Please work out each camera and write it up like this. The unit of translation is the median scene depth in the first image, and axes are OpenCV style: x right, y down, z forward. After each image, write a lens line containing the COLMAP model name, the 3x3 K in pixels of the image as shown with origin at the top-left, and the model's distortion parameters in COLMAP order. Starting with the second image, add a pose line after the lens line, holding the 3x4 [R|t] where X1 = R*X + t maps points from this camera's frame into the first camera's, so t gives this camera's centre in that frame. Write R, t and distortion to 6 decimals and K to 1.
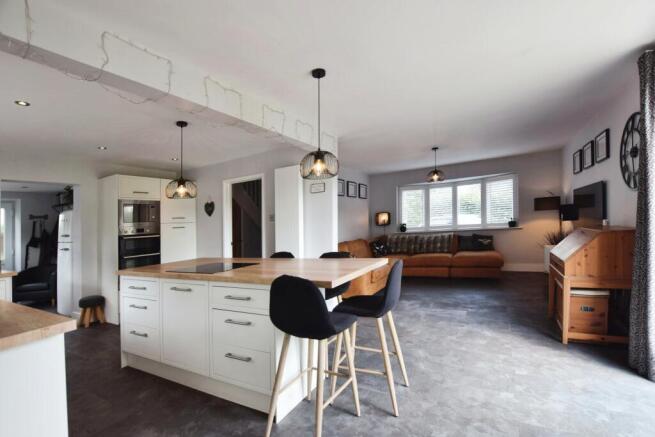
lens RADIAL K [[301.4, 0, 327.5], [0, 301.4, 218.5], [0, 0, 1]] dist [-0.030516, -0.000148]
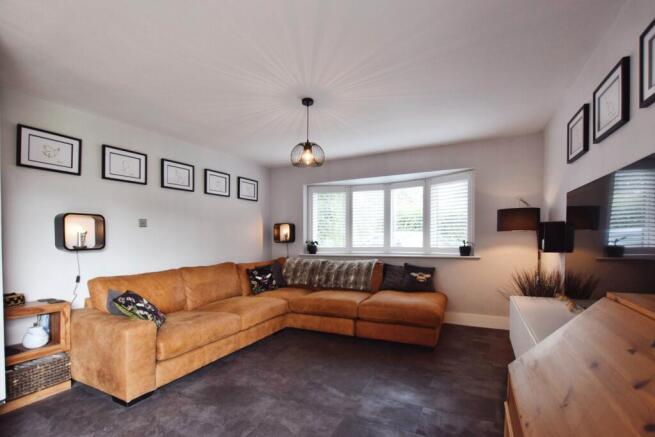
lens RADIAL K [[301.4, 0, 327.5], [0, 301.4, 218.5], [0, 0, 1]] dist [-0.030516, -0.000148]
pose [[0.997598, 0.049645, 0.048315, 0.279641], [-0.047755, 0.998077, -0.039513, -0.010239], [-0.050184, 0.037110, 0.998050, 0.358844]]
